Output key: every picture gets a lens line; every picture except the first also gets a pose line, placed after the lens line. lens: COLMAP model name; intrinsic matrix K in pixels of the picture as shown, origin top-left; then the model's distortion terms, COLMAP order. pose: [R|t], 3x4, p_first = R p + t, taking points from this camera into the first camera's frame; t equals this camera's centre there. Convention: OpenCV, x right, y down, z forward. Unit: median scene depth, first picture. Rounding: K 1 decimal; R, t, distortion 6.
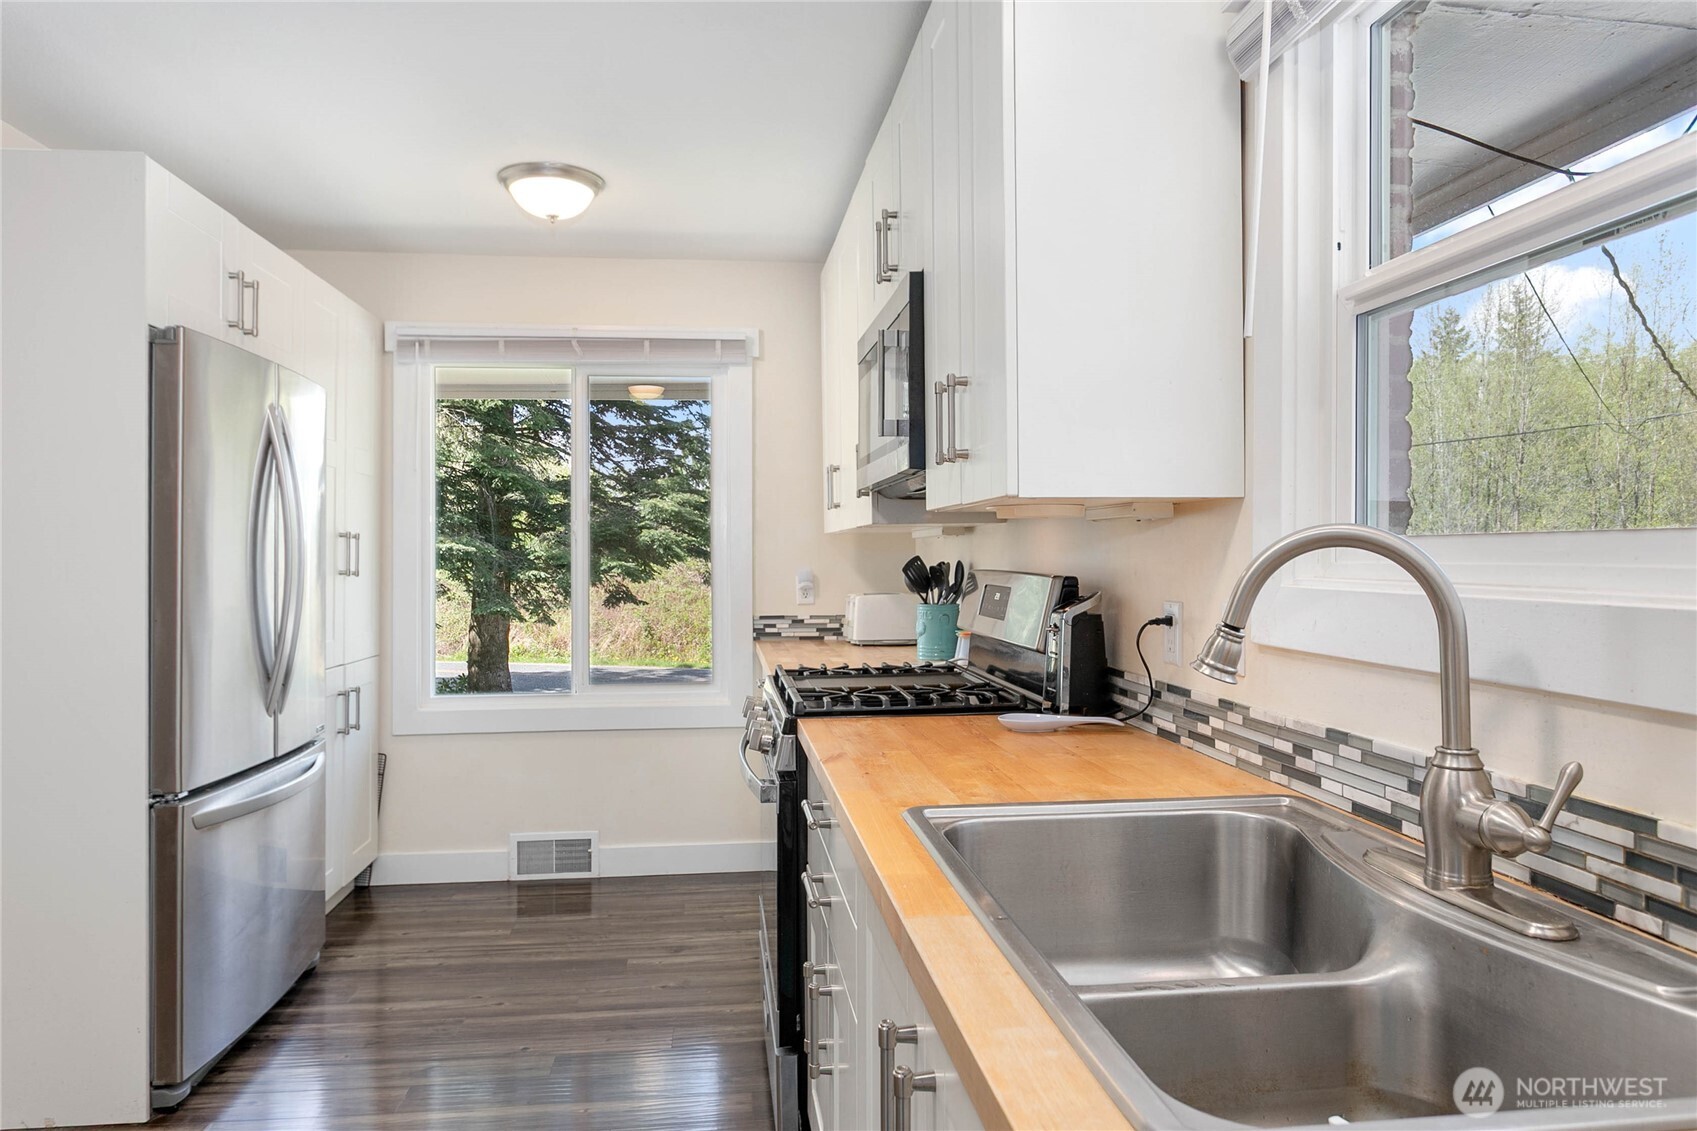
lens RADIAL K [[1089.4, 0, 848.5], [0, 1089.4, 565.5], [0, 0, 1]] dist [-0.000382, -0.000088]
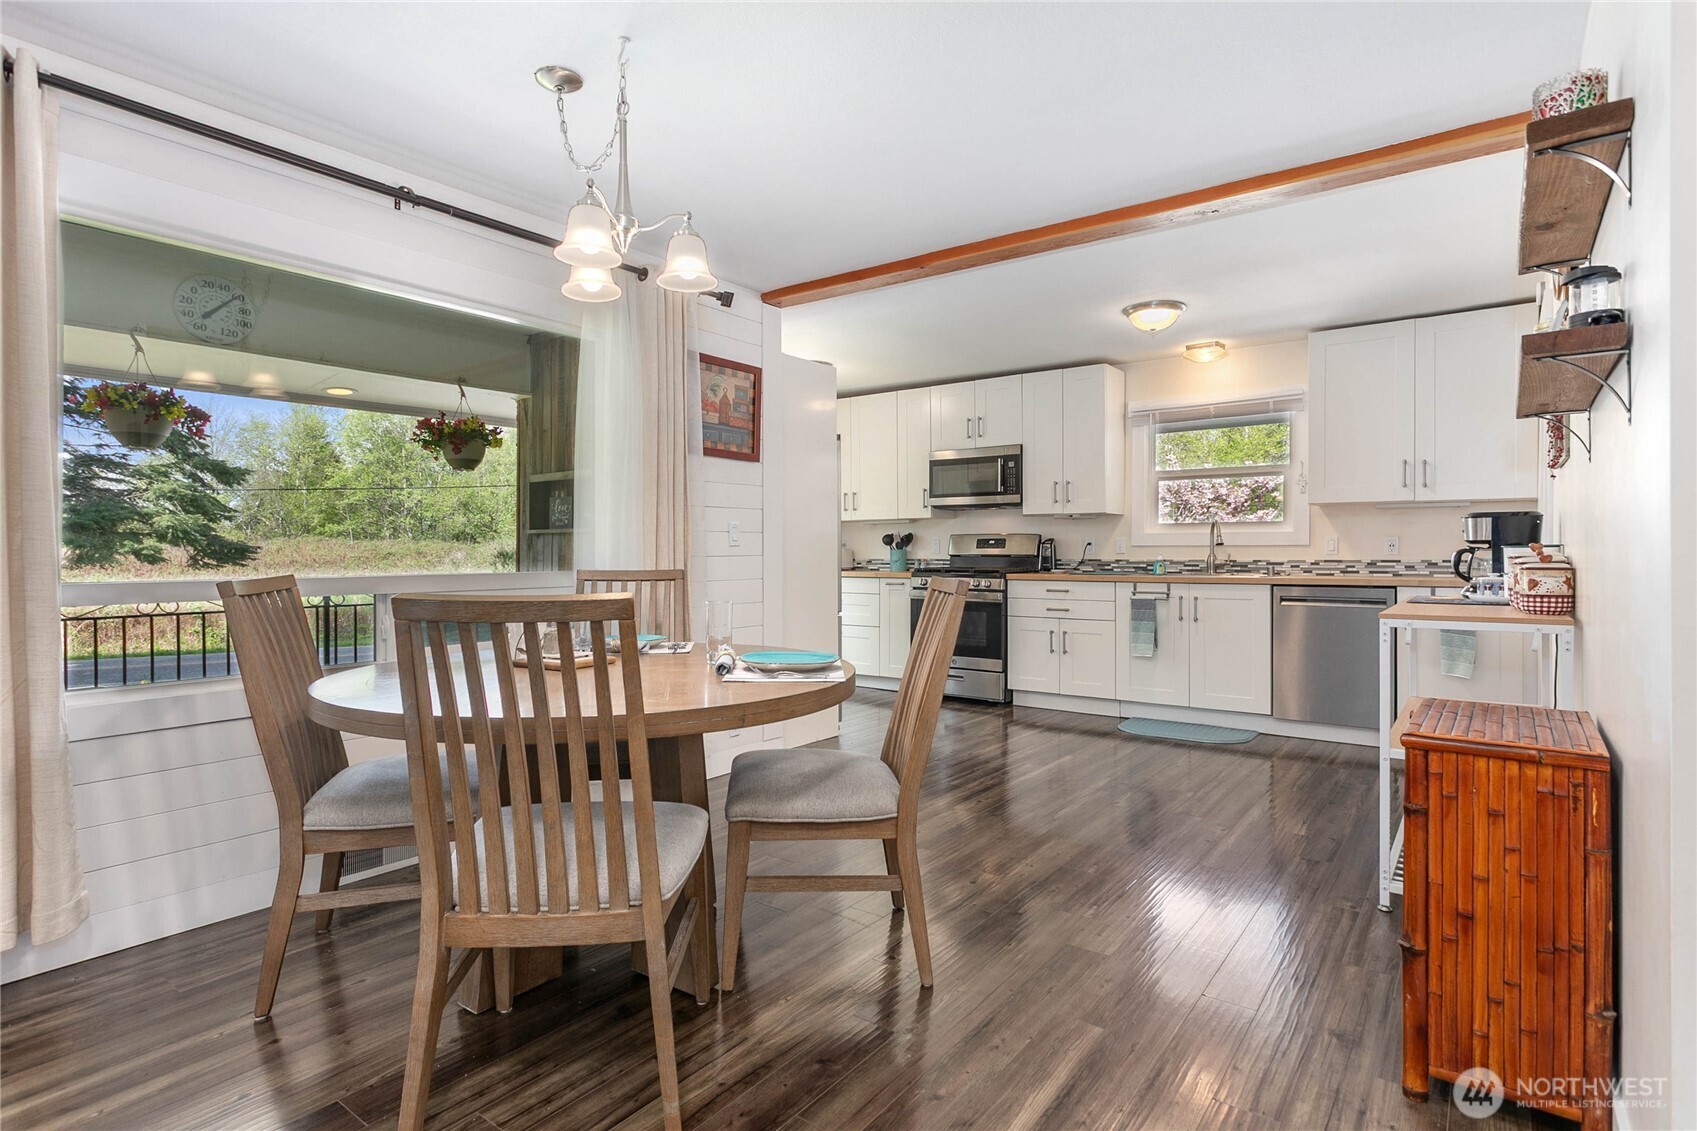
lens RADIAL K [[855.8, 0, 845.5], [0, 855.8, 557.0], [0, 0, 1]] dist [-0.008450, 0.001750]
pose [[0.692871, -0.004838, 0.721045, -3.079865], [0.006245, 0.999980, 0.000709, 0.106320], [-0.721034, 0.004012, 0.692888, -0.664797]]
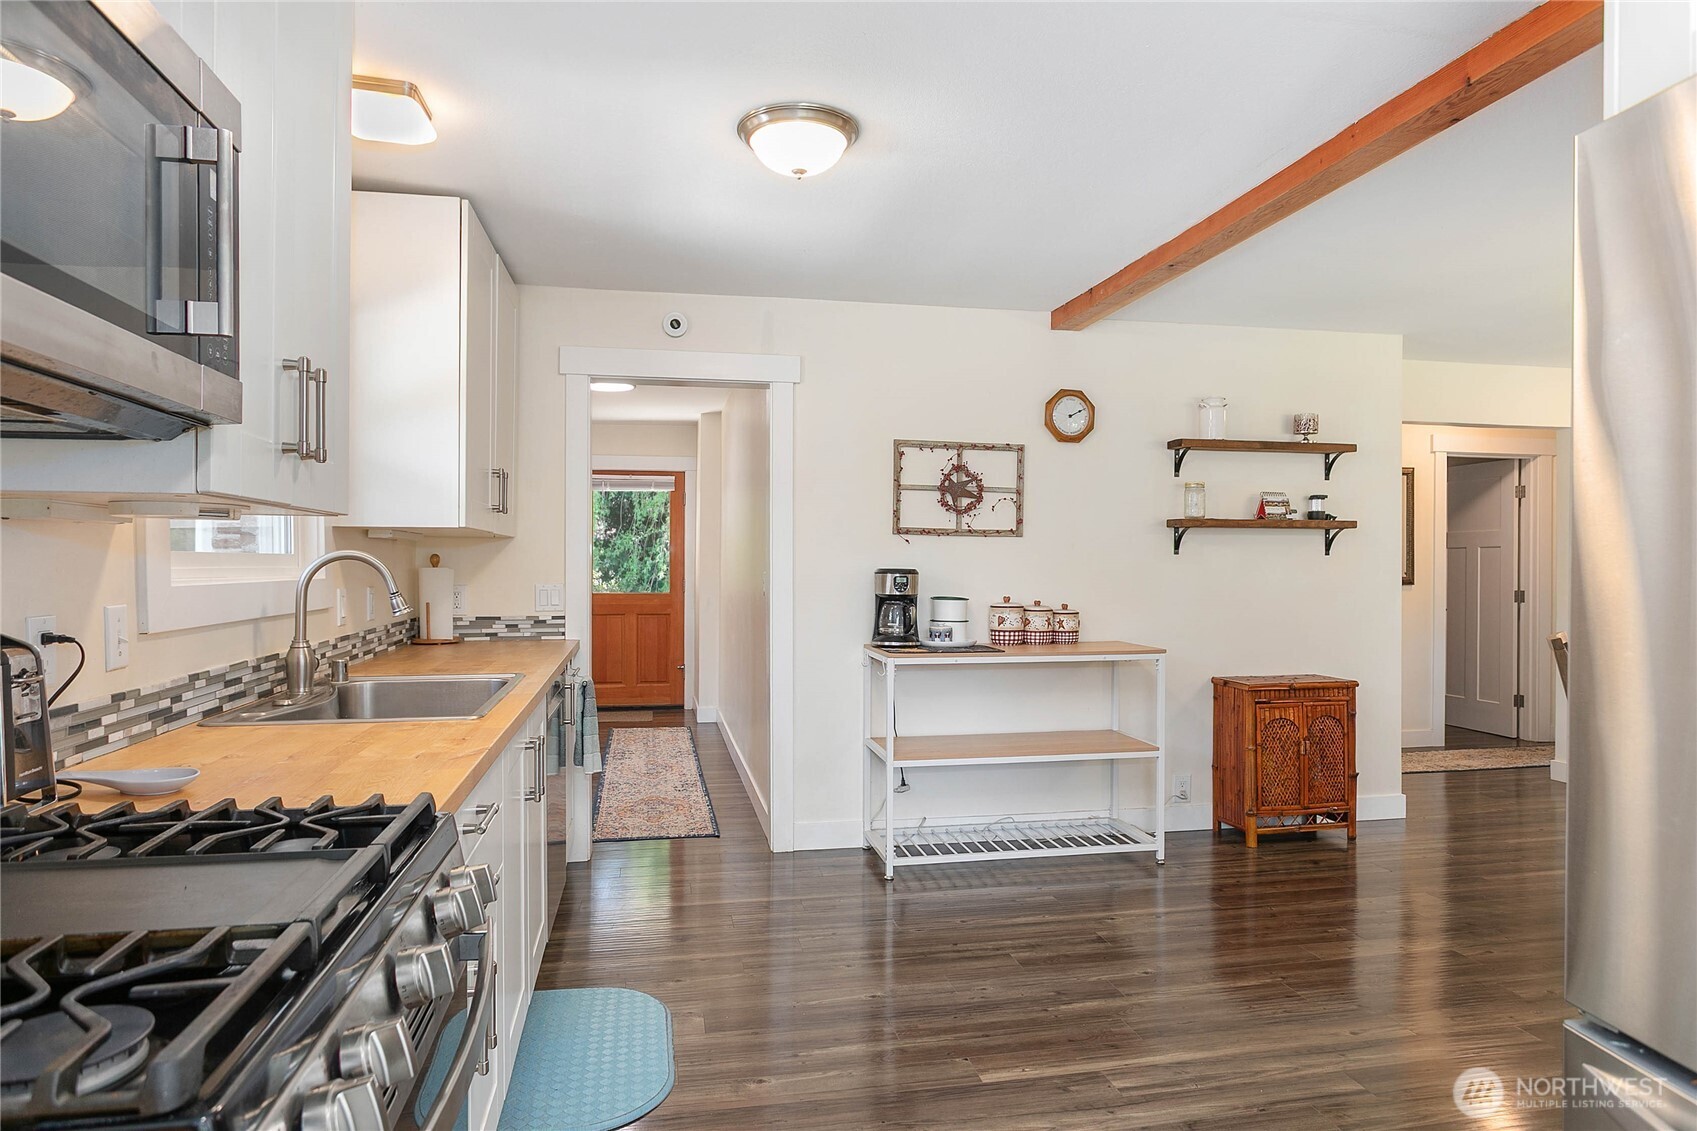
lens RADIAL K [[1000.3, 0, 848.5], [0, 1000.3, 565.5], [0, 0, 1]] dist [-0.000185, 0.000466]
pose [[-0.997082, -0.001203, -0.076327, -0.328808], [-0.002103, 0.999929, 0.011712, -0.021288], [0.076307, 0.011838, -0.997014, 2.130674]]
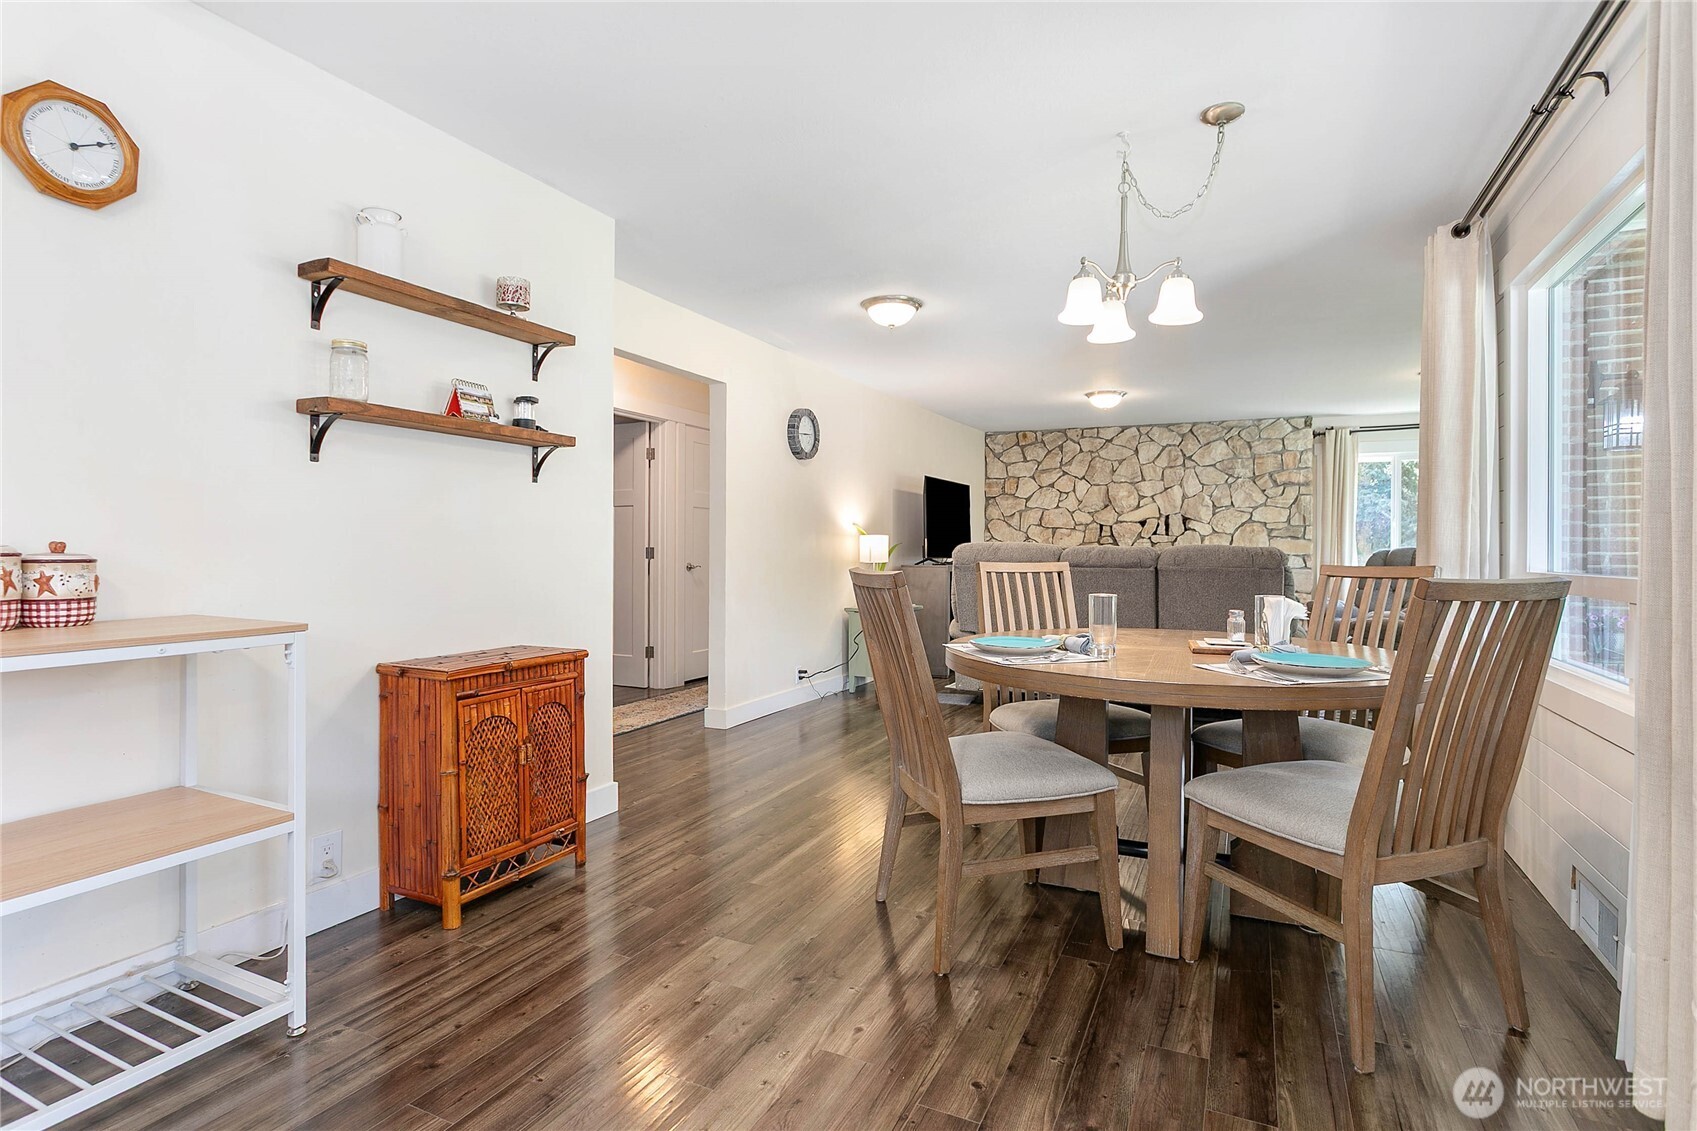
lens RADIAL K [[855.8, 0, 845.5], [0, 855.8, 557.0], [0, 0, 1]] dist [-0.008450, 0.001750]
pose [[-0.538758, 0.005022, -0.842446, -0.748157], [-0.015703, 0.999749, 0.016002, 0.098984], [0.842314, 0.021850, -0.538544, 0.897469]]
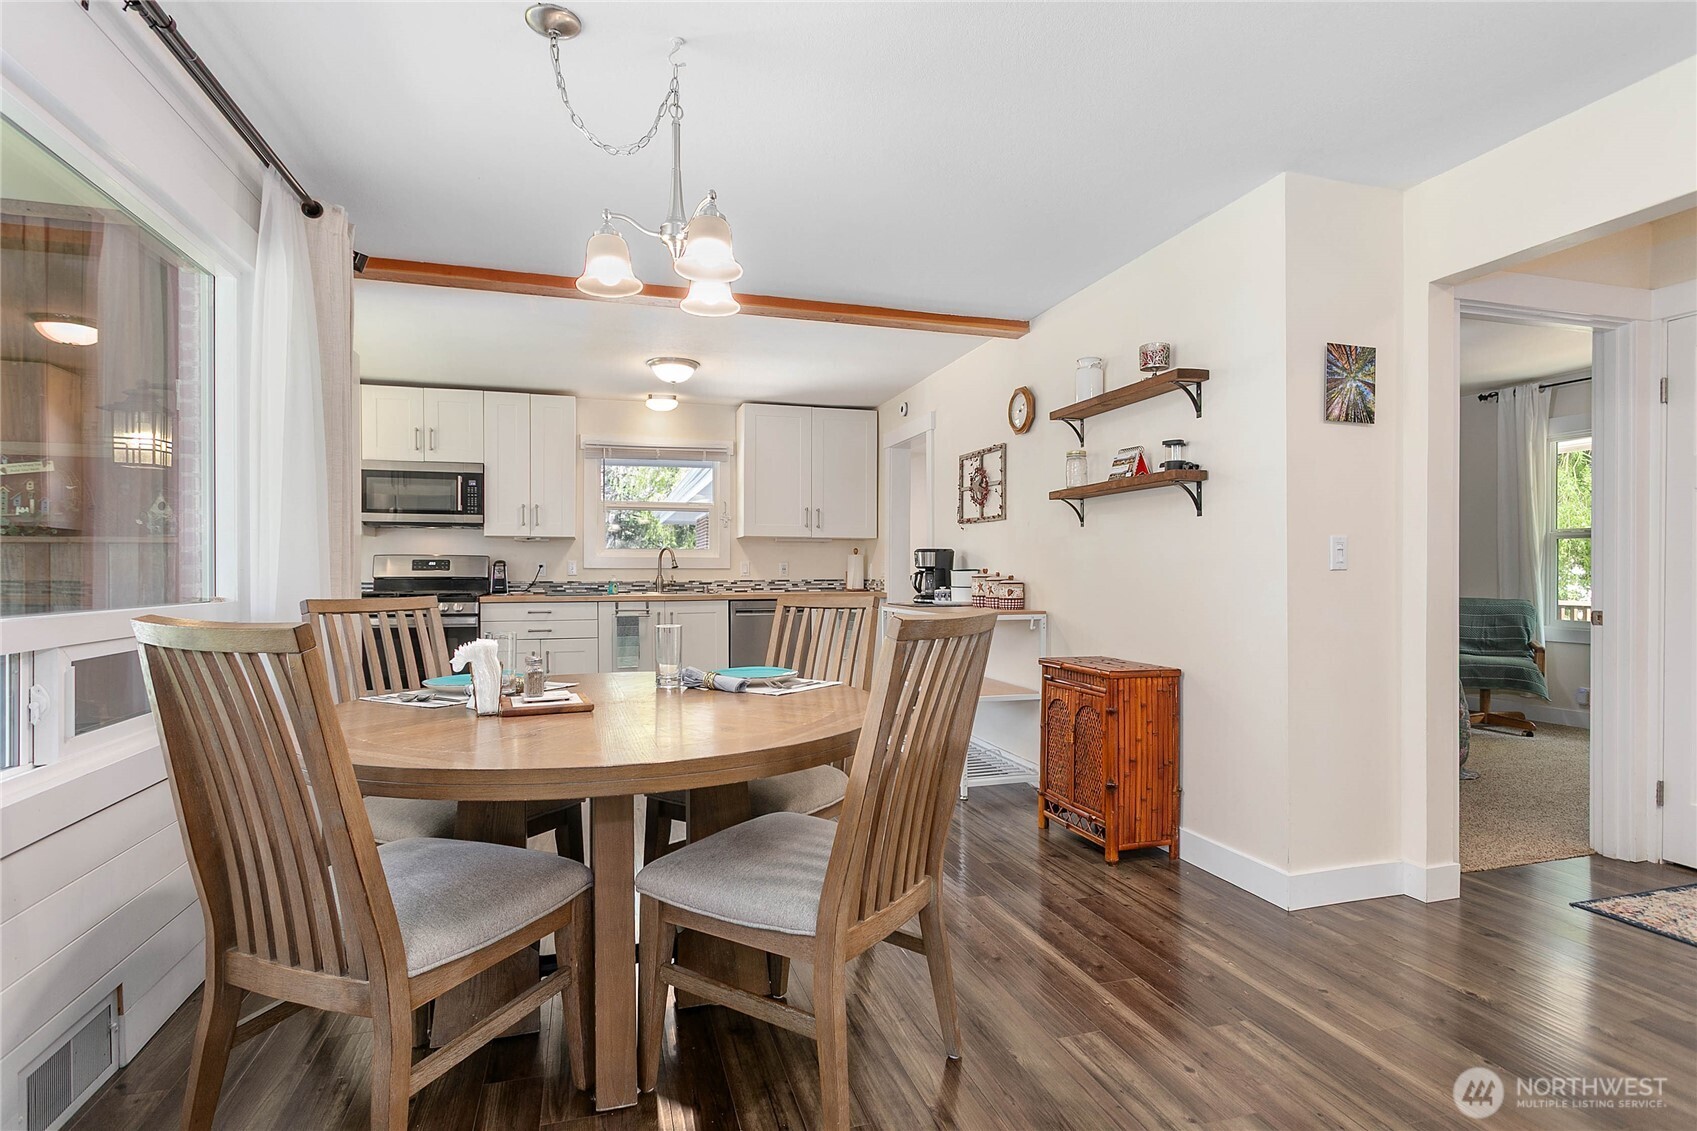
lens RADIAL K [[845.7, 0, 846.0], [0, 845.7, 577.1], [0, 0, 1]] dist [-0.003103, 0.000268]
pose [[-0.166374, -0.004220, 0.986054, -3.626375], [0.009310, 0.999940, 0.005850, 0.097594], [-0.986019, 0.010153, -0.166325, 0.430836]]
